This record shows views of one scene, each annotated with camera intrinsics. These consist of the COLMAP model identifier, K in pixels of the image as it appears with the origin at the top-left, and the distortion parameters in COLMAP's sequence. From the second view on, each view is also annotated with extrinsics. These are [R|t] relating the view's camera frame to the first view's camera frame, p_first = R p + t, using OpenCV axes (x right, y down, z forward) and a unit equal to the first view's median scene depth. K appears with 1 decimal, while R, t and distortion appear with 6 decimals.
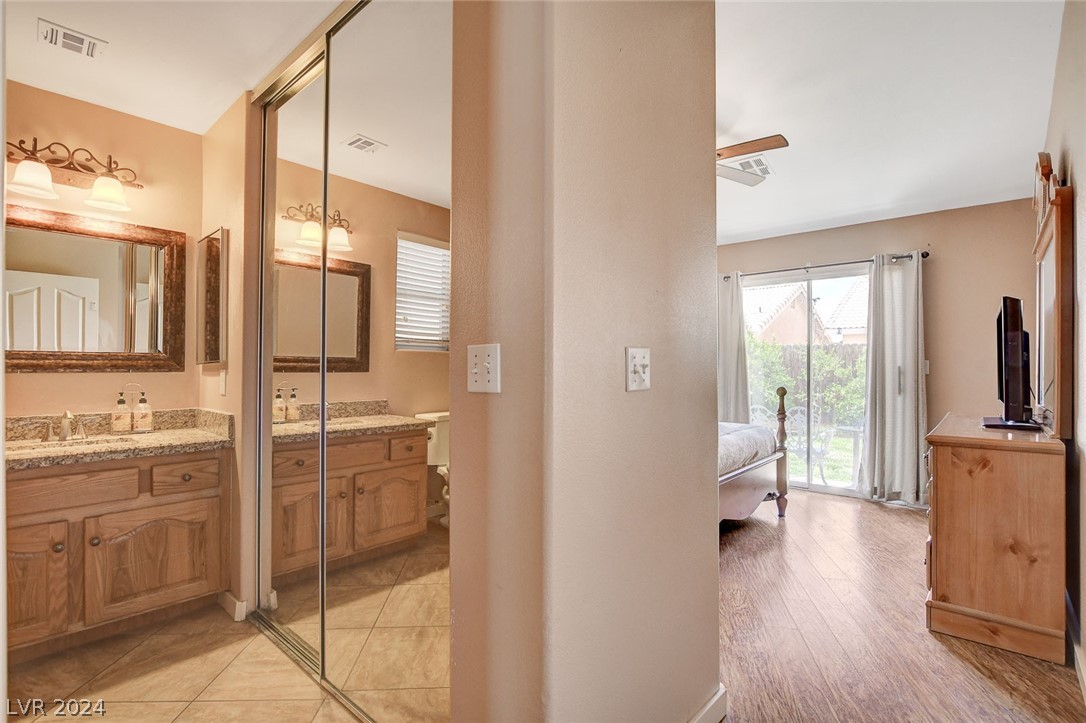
lens RADIAL K [[511.8, 0, 544.3], [0, 511.8, 366.2], [0, 0, 1]] dist [-0.016953, 0.000073]
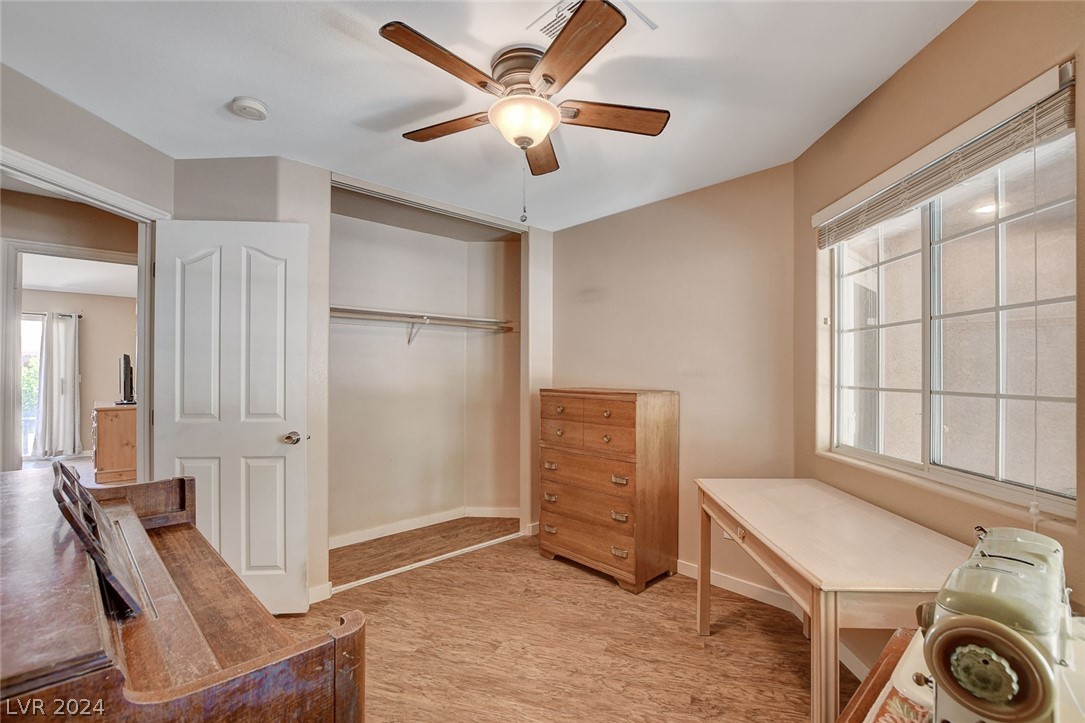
lens RADIAL K [[485.3, 0, 545.7], [0, 485.3, 369.1], [0, 0, 1]] dist [-0.027475, 0.000817]
pose [[0.090612, 0.005937, 0.995869, -0.776231], [-0.009562, 0.999941, -0.005091, -0.039792], [-0.995840, -0.009061, 0.090663, -0.811383]]
